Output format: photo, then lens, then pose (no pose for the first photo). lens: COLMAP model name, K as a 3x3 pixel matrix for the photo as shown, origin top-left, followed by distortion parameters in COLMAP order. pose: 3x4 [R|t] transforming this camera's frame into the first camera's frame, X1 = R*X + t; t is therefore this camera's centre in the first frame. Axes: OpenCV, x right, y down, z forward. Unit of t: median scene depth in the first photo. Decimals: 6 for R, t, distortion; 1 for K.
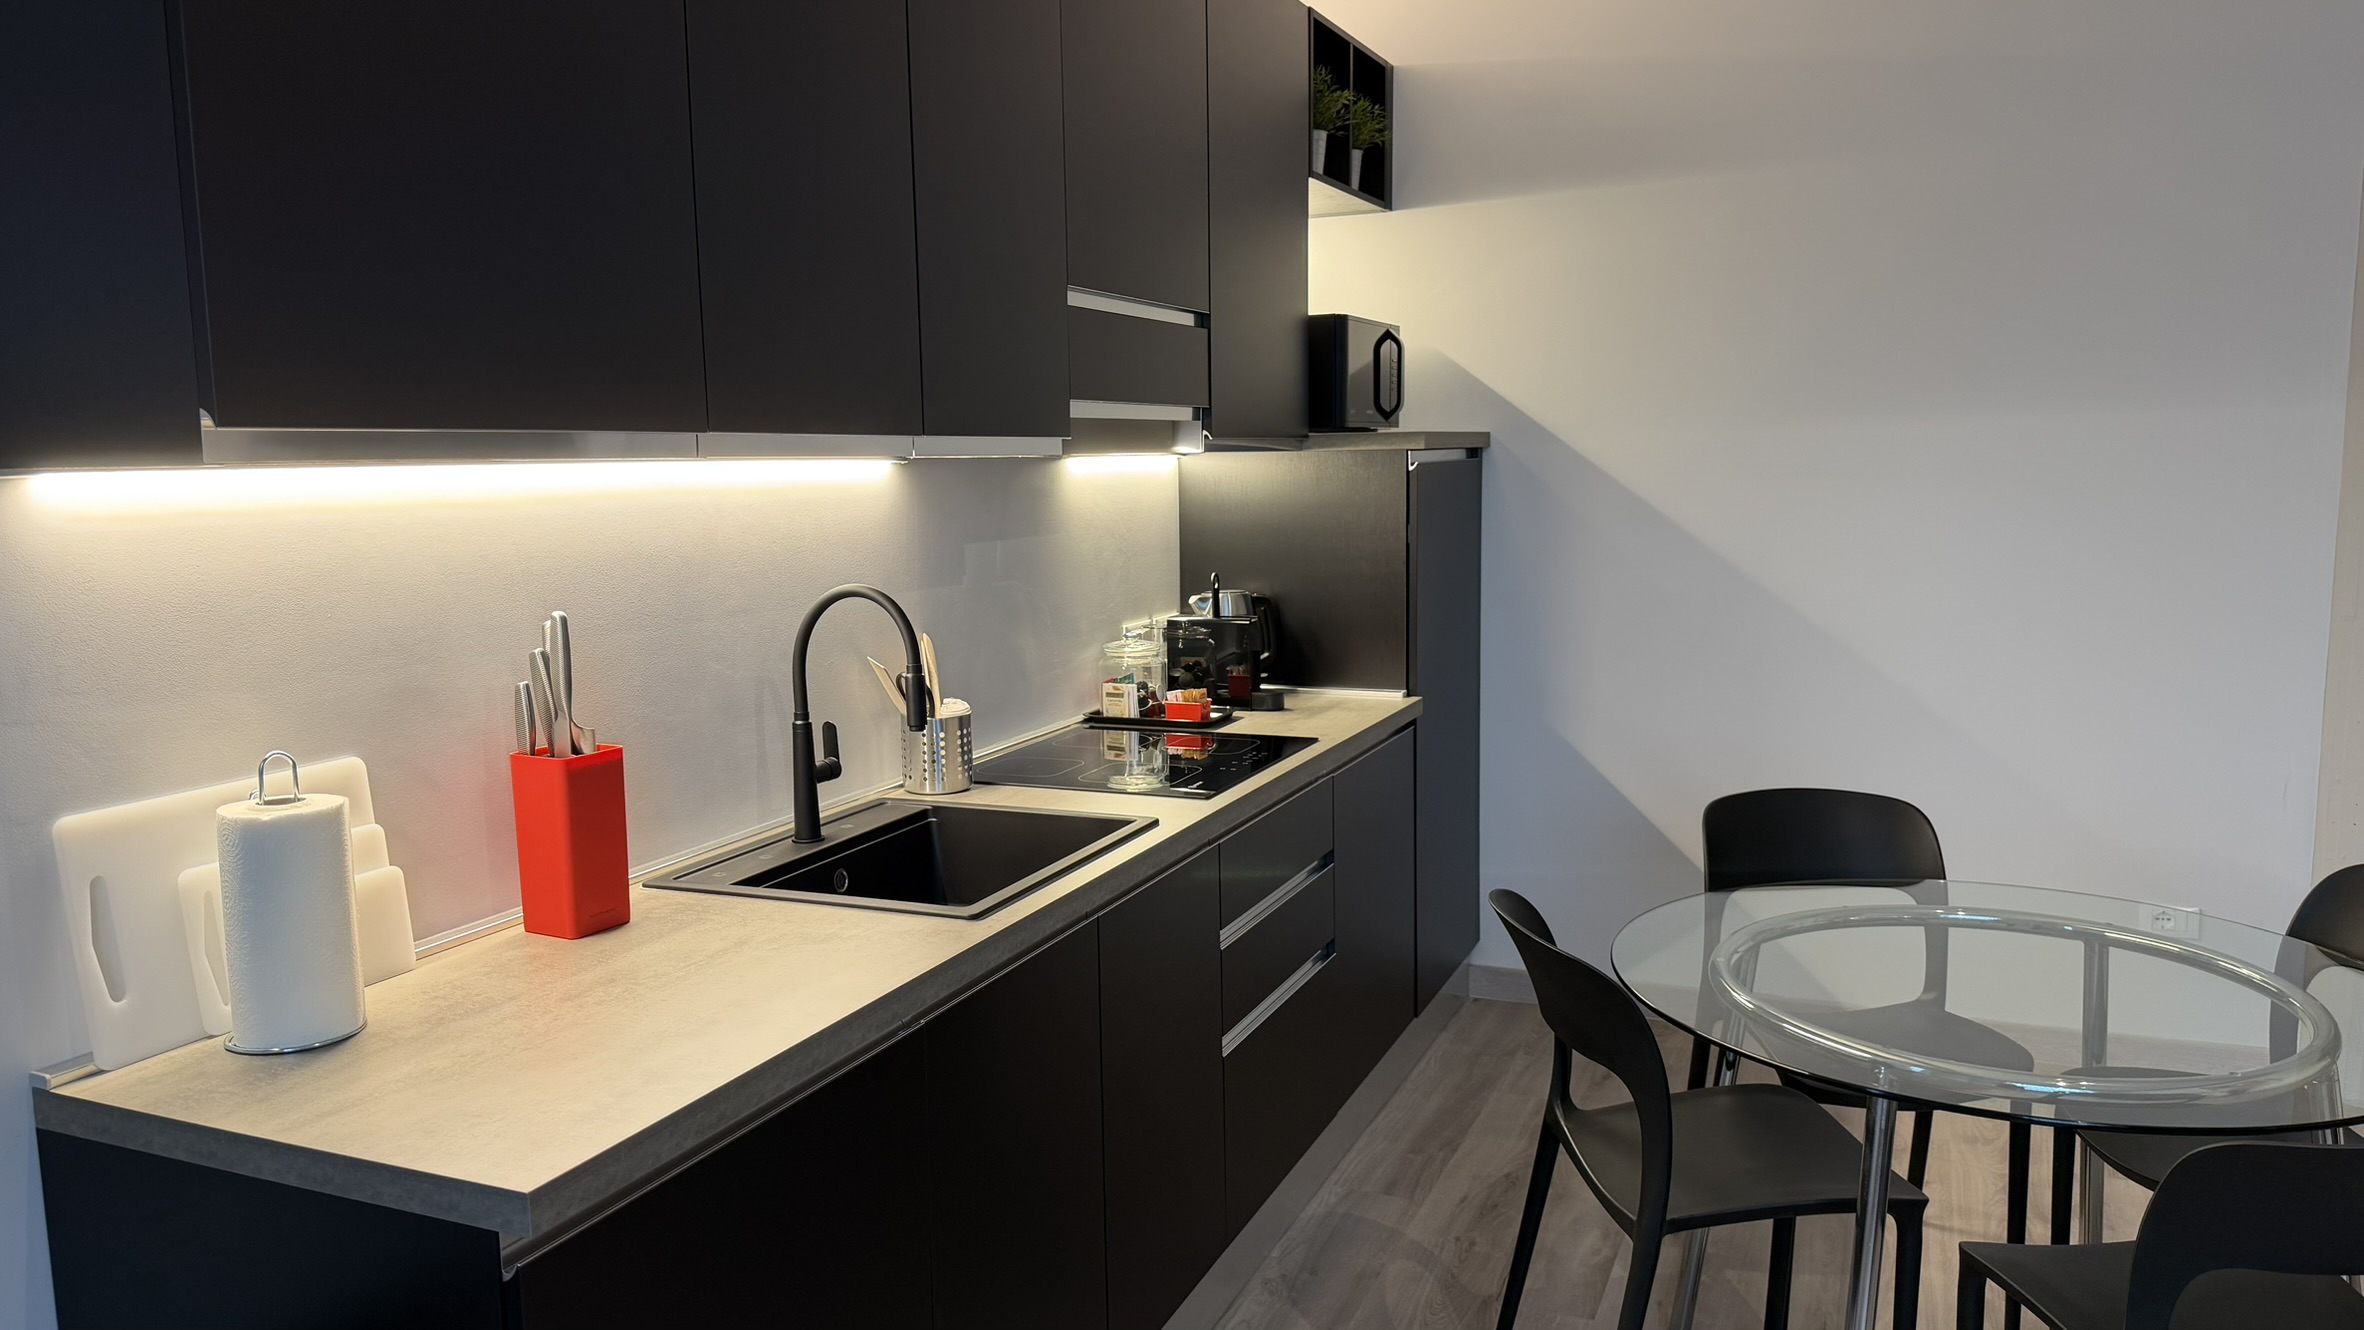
lens RADIAL K [[1666.3, 0, 1226.0], [0, 1666.3, 672.8], [0, 0, 1]] dist [0.052097, -0.056512]
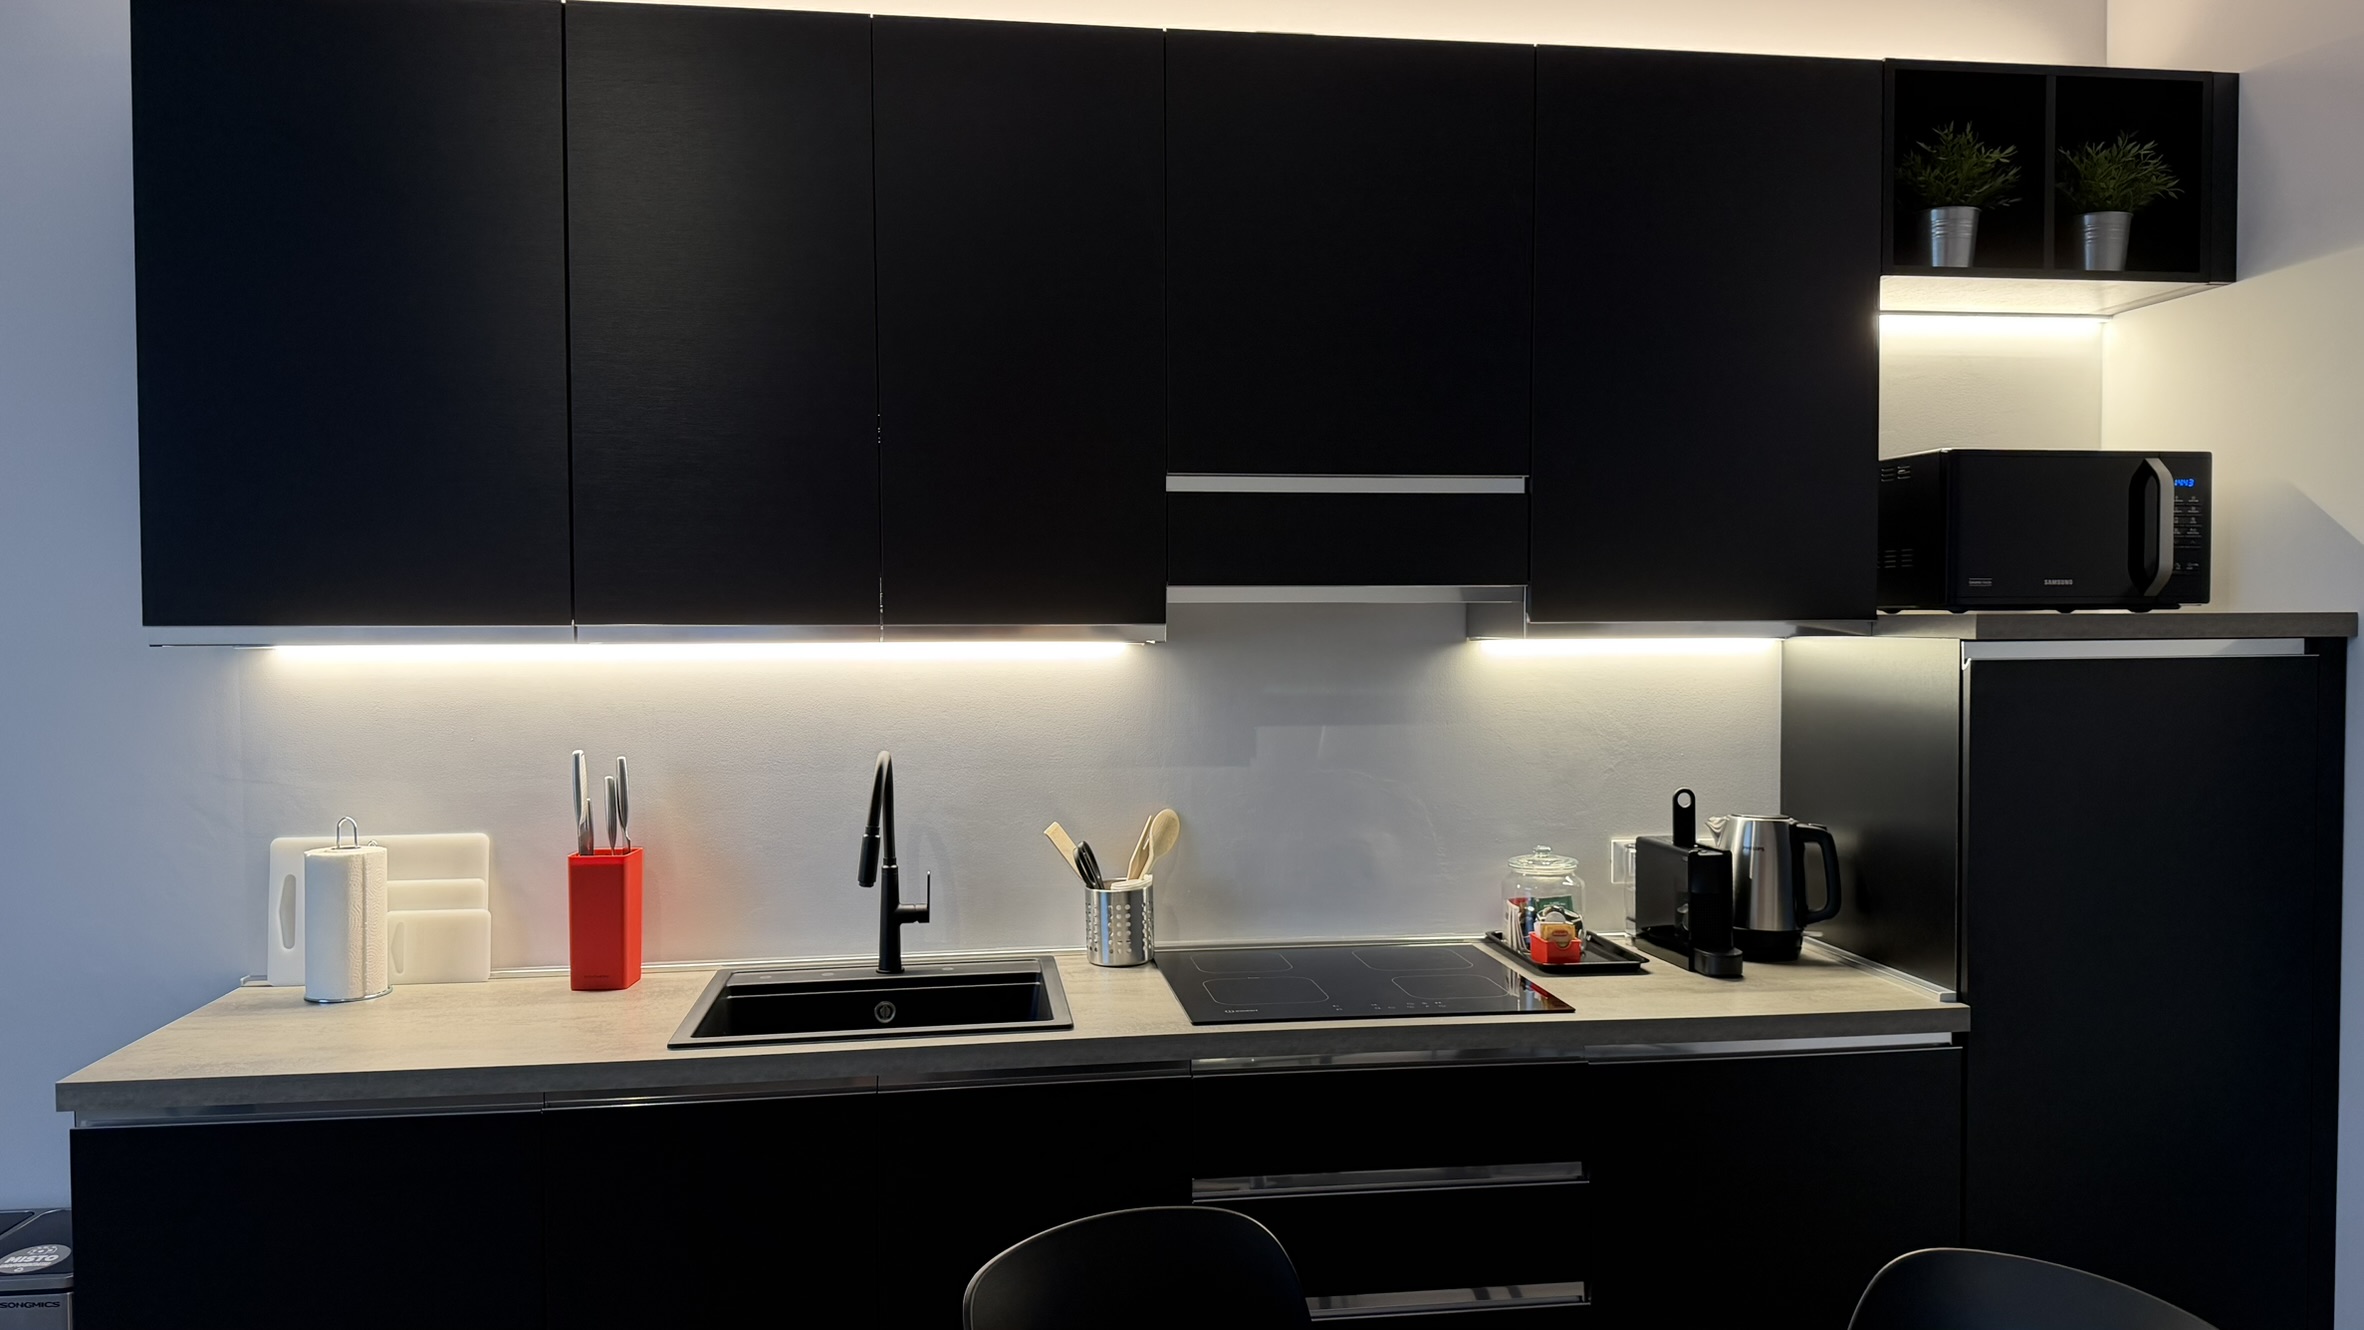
lens RADIAL K [[1612.1, 0, 1182.0], [0, 1612.1, 665.0], [0, 0, 1]] dist [0.091846, -0.159812]
pose [[0.501550, 0.035601, -0.864396, 0.673079], [-0.118331, 0.992586, -0.027779, -0.085079], [0.856998, 0.116217, 0.502044, 0.494836]]
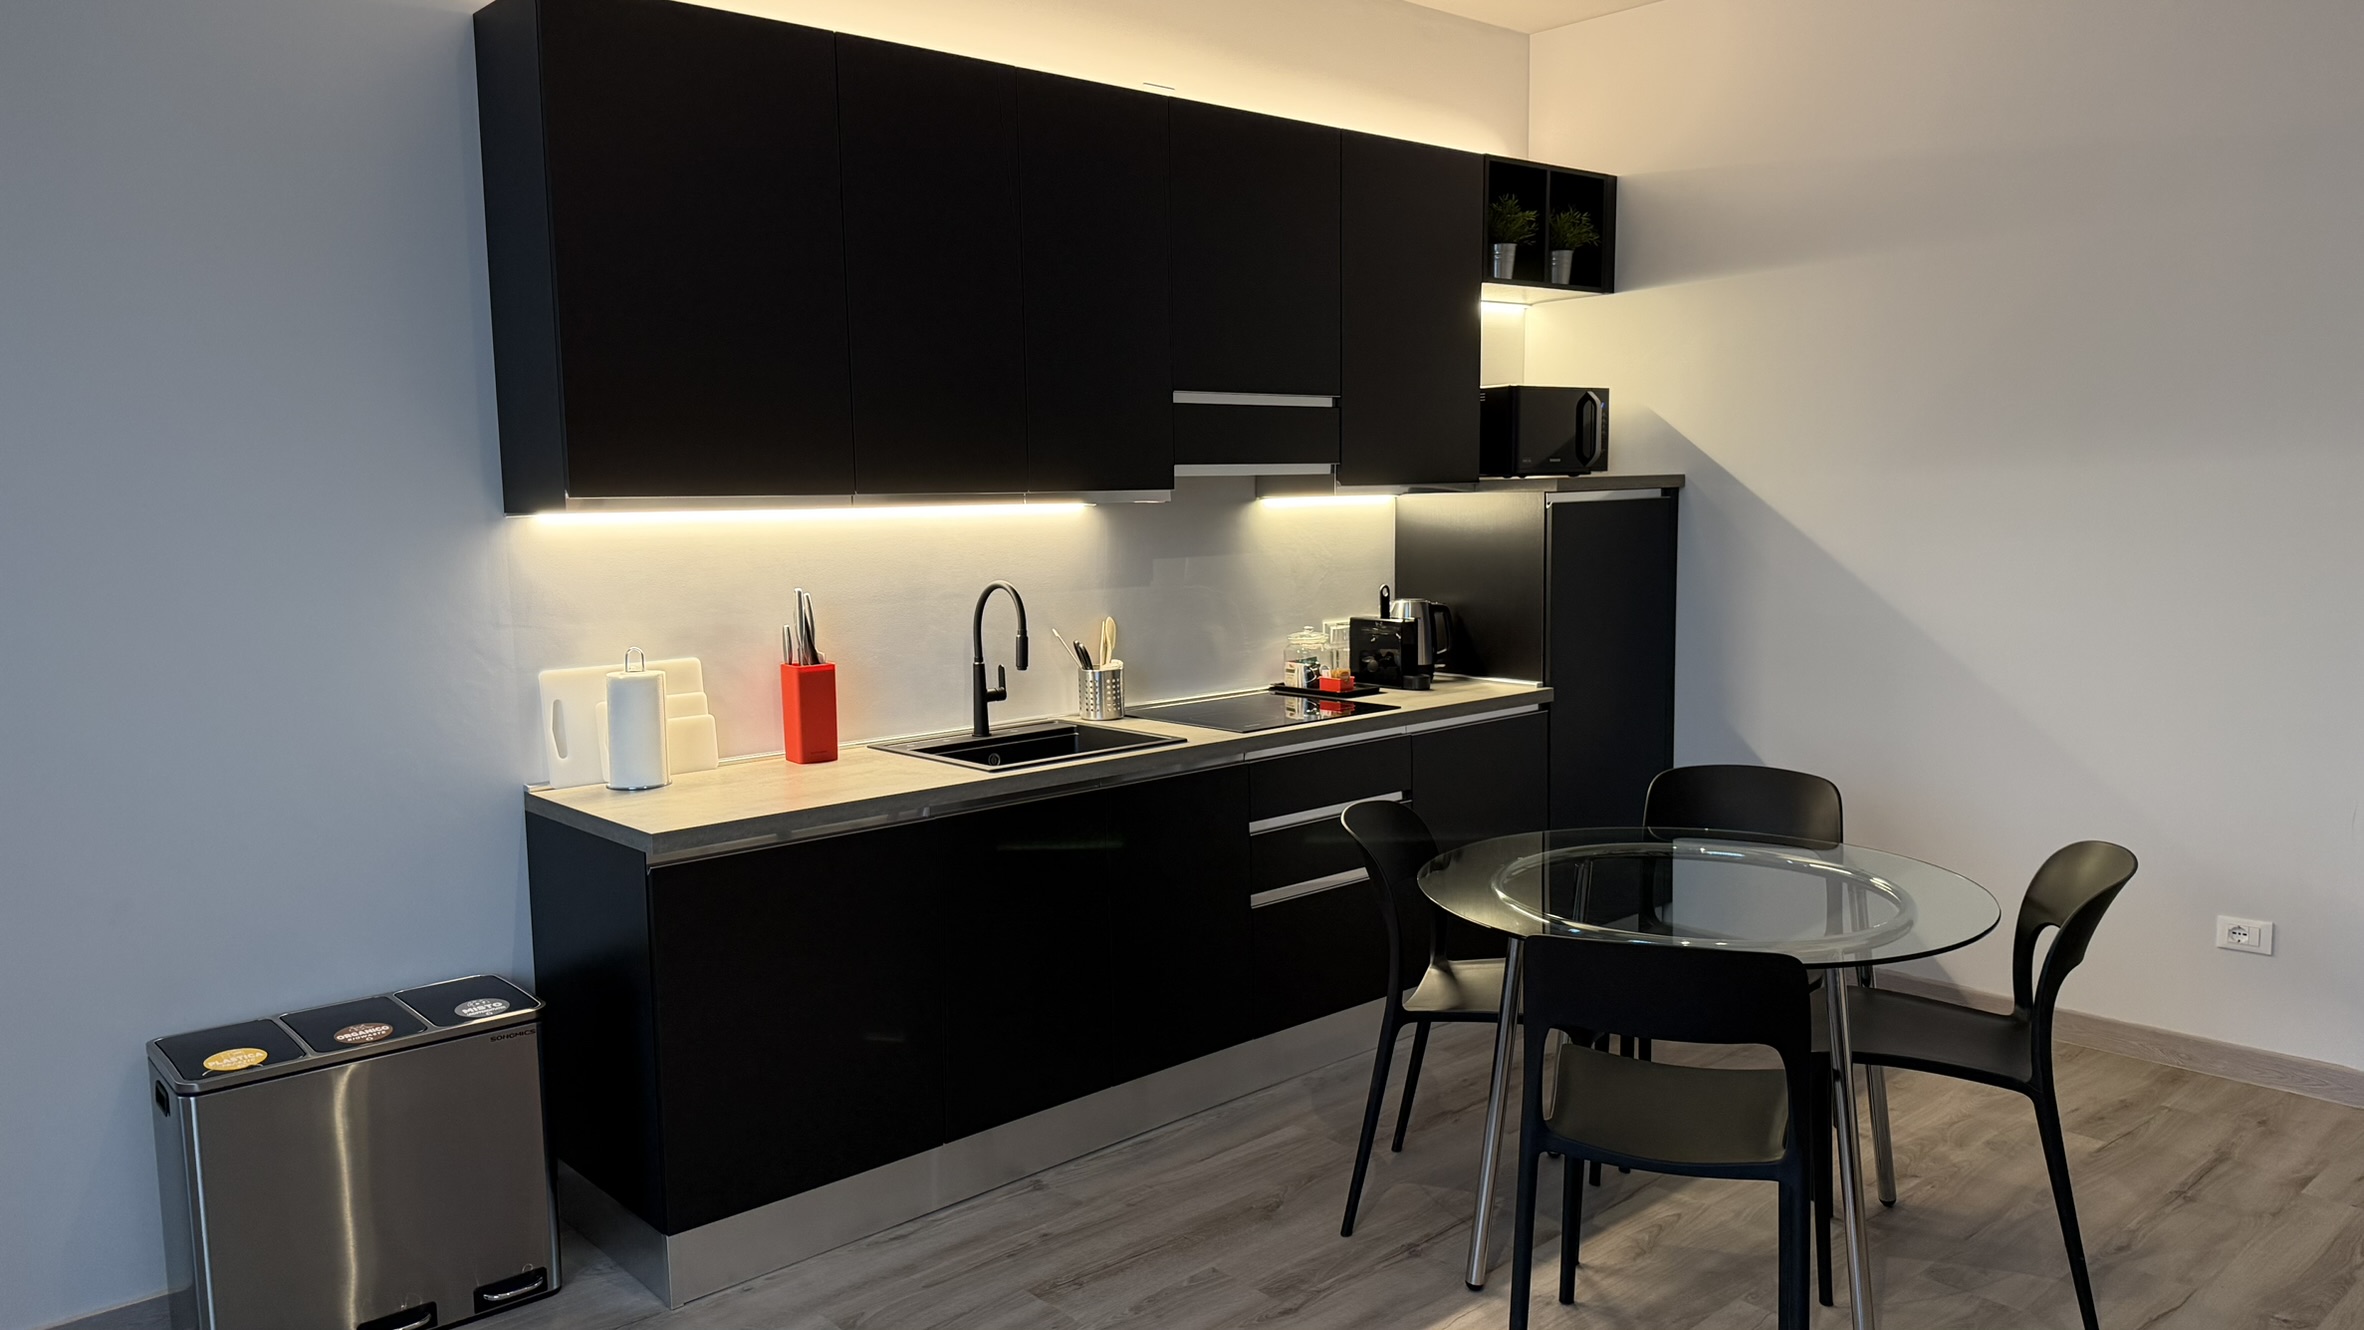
lens RADIAL K [[1612.1, 0, 1182.0], [0, 1612.1, 665.0], [0, 0, 1]] dist [0.091846, -0.159812]
pose [[0.894461, 0.044365, -0.444939, 0.528124], [-0.052546, 0.998600, -0.006063, 0.025111], [0.444047, 0.028803, 0.895540, -0.281333]]
